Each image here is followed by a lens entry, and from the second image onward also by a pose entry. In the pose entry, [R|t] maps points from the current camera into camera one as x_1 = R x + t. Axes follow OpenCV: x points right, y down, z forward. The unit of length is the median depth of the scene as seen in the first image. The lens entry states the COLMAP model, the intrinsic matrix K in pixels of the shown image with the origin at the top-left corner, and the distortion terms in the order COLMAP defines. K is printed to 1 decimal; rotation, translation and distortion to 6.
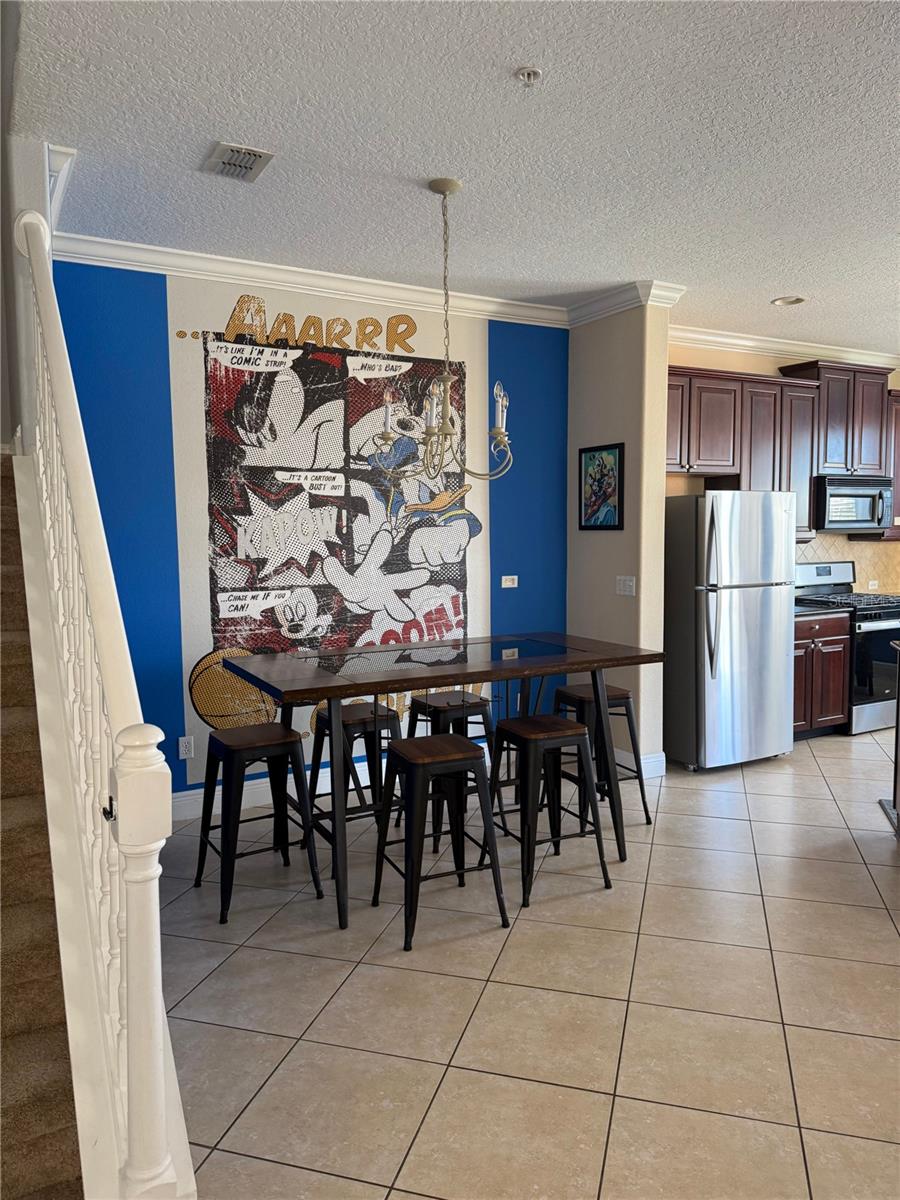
lens RADIAL K [[850.9, 0, 445.8], [0, 850.9, 598.7], [0, 0, 1]] dist [0.085754, -0.092927]
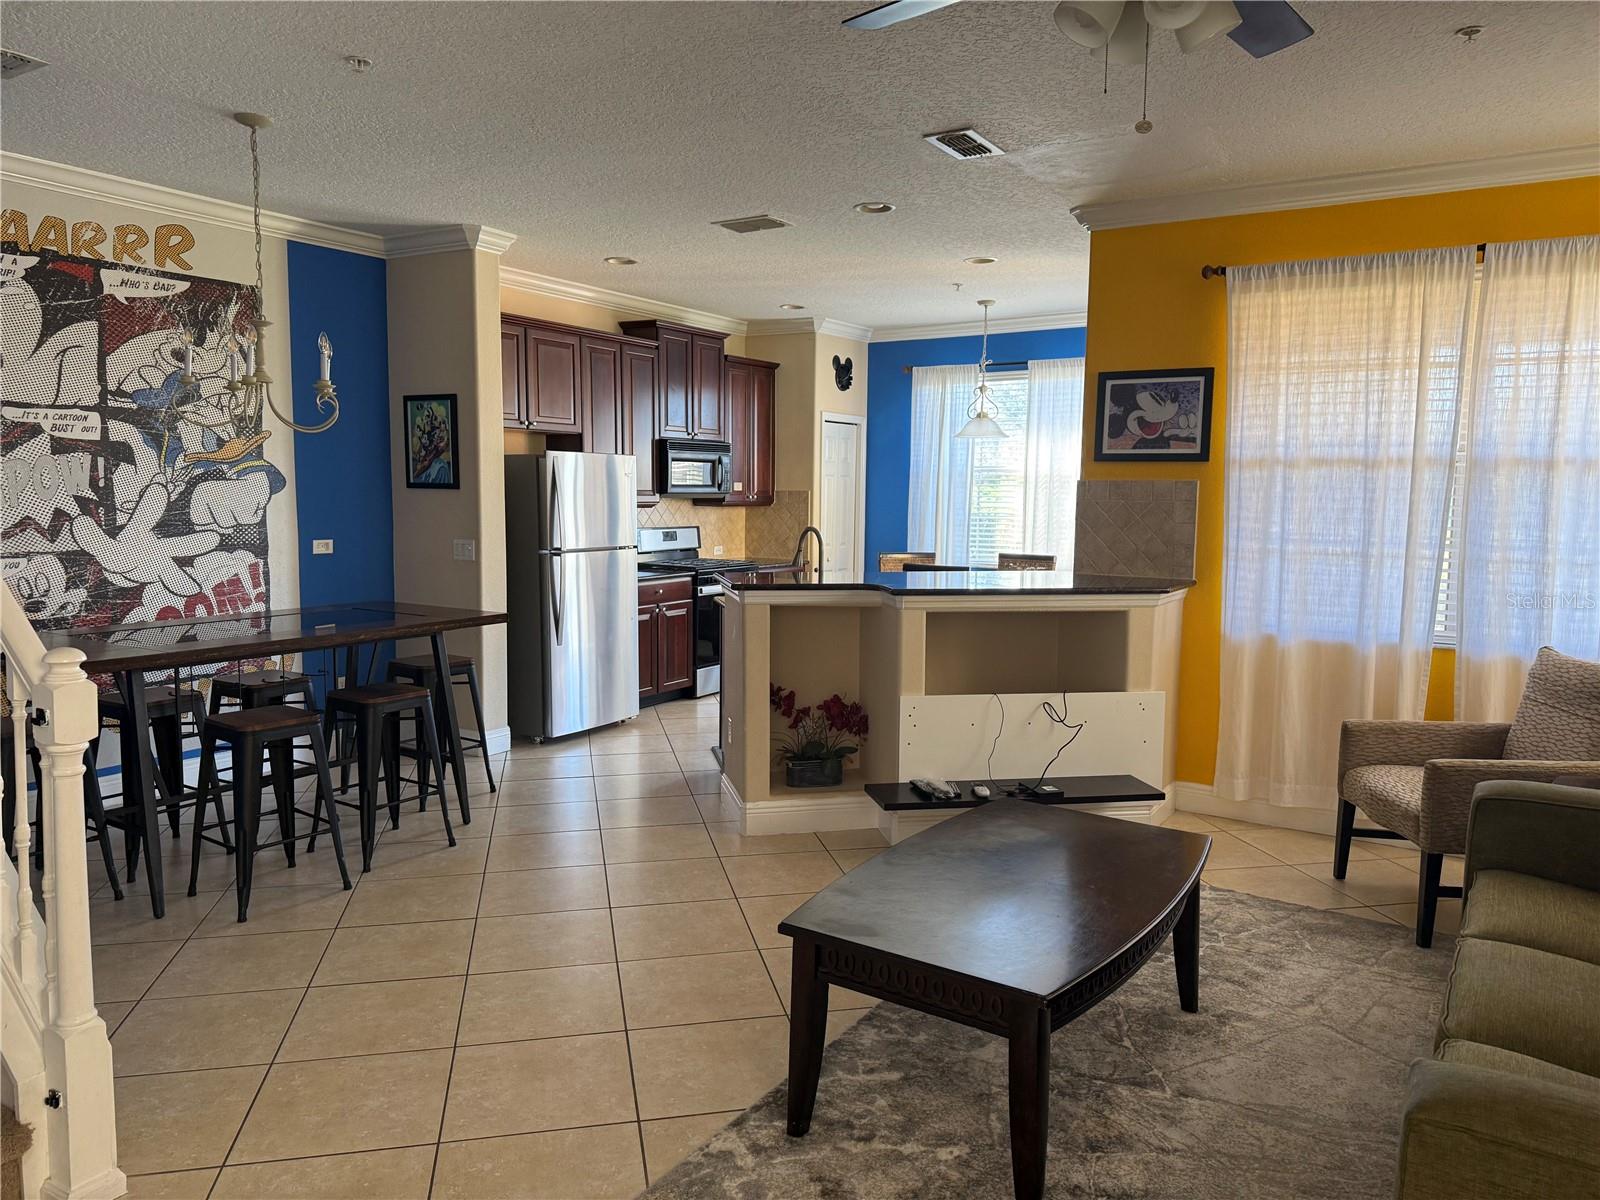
lens RADIAL K [[1134.5, 0, 813.6], [0, 1134.5, 586.9], [0, 0, 1]] dist [0.085754, -0.092927]
pose [[0.871635, -0.025279, 0.489503, -0.075390], [0.022311, 0.999680, 0.011896, 0.021482], [-0.489647, 0.000552, 0.871921, -0.302487]]
